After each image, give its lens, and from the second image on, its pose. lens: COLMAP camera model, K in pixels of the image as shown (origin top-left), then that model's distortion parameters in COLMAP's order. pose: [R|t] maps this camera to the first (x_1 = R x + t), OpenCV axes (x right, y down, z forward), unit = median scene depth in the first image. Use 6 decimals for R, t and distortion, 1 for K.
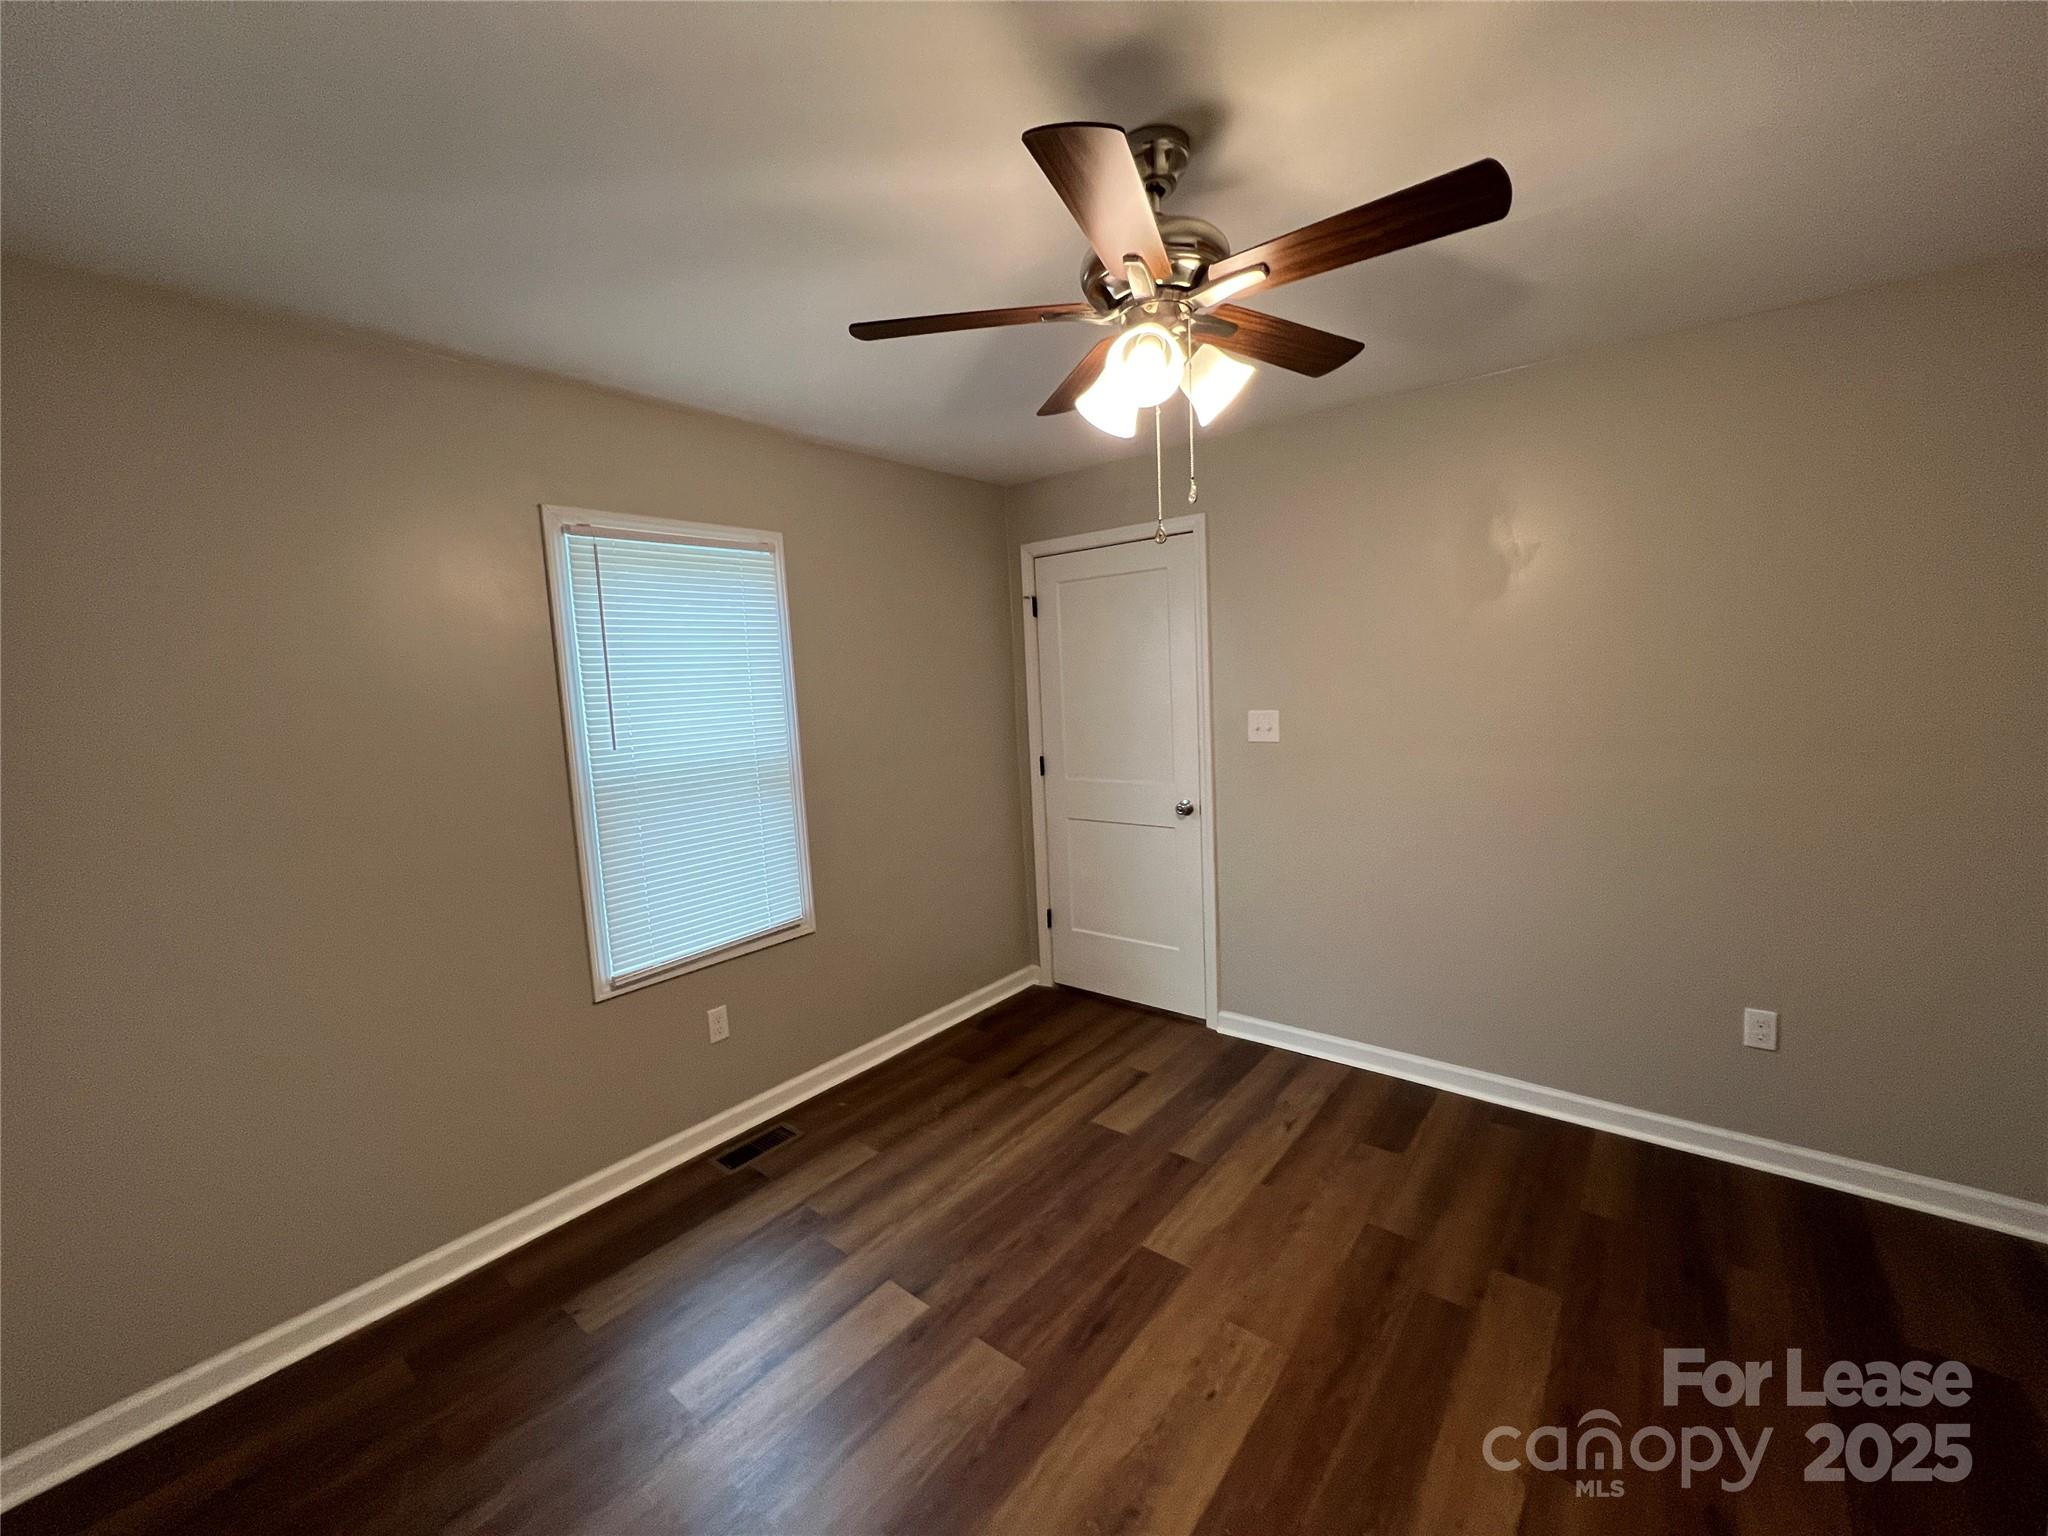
lens RADIAL K [[823.5, 0, 1021.7], [0, 823.5, 758.2], [0, 0, 1]] dist [-0.002751, 0.001039]
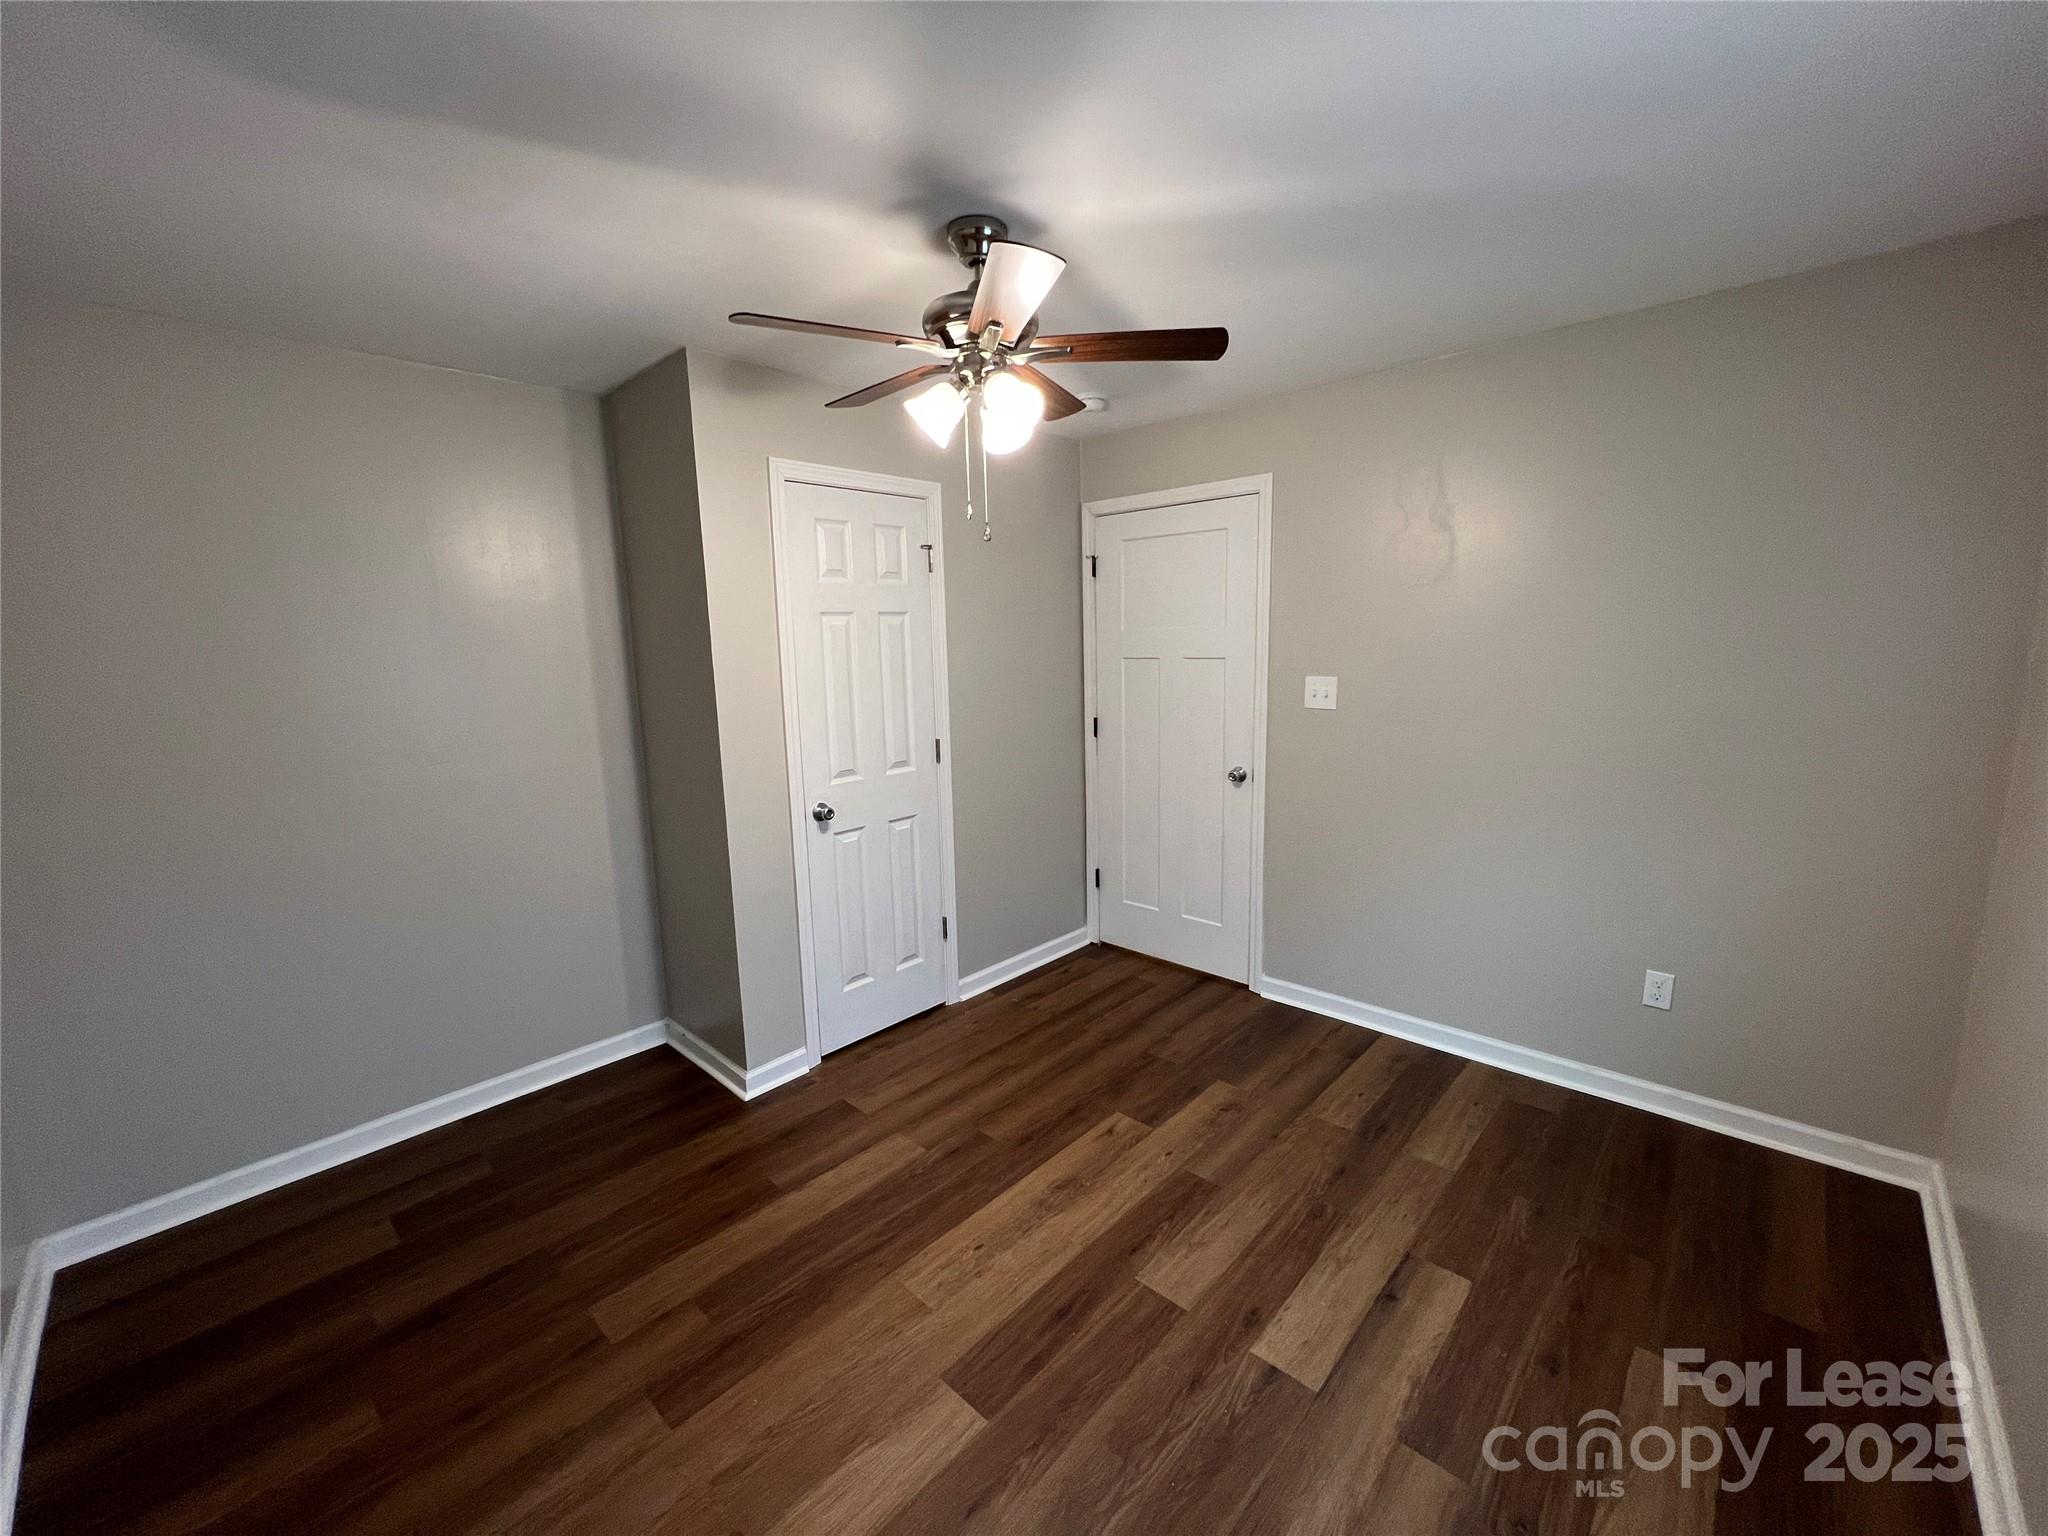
lens RADIAL K [[823.5, 0, 1027.0], [0, 823.5, 766.8], [0, 0, 1]] dist [-0.002751, 0.001039]
pose [[-0.995151, 0.056493, 0.080523, 0.018666], [0.074848, 0.966054, 0.247258, -0.162117], [-0.063821, 0.252086, -0.965598, 1.614577]]
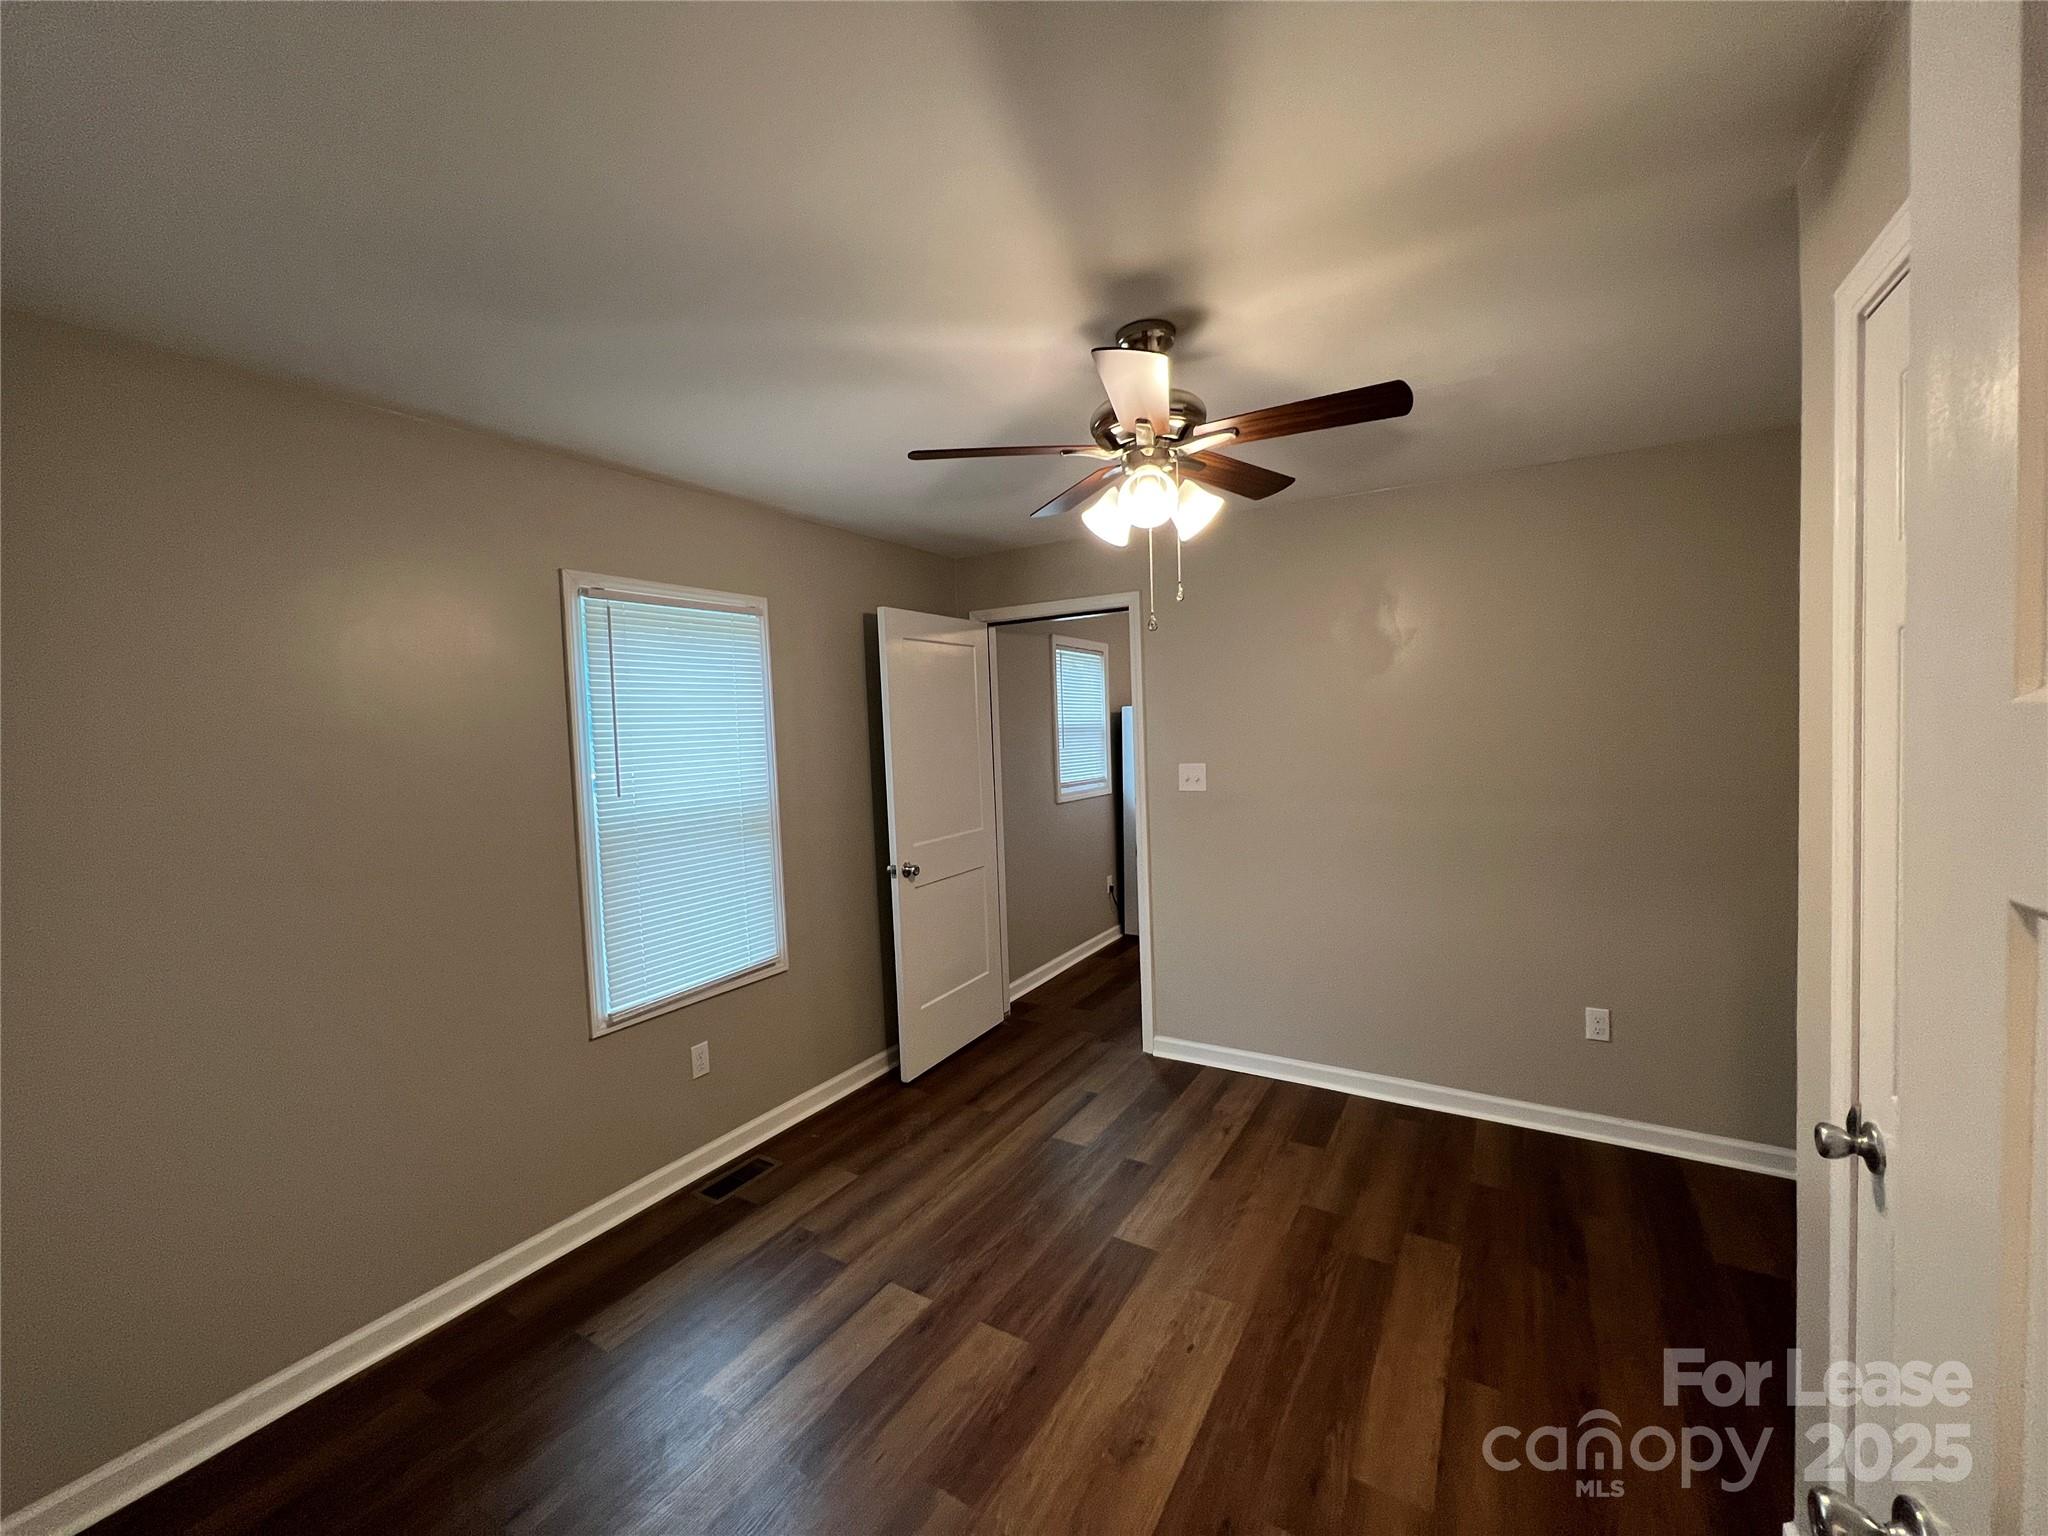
lens RADIAL K [[823.5, 0, 1021.8], [0, 823.5, 755.2], [0, 0, 1]] dist [-0.002751, 0.001039]
pose [[0.991330, 0.007246, 0.131198, -0.135395], [0.001670, 0.997703, -0.067718, 0.010858], [-0.131387, 0.067350, 0.989041, -0.147212]]
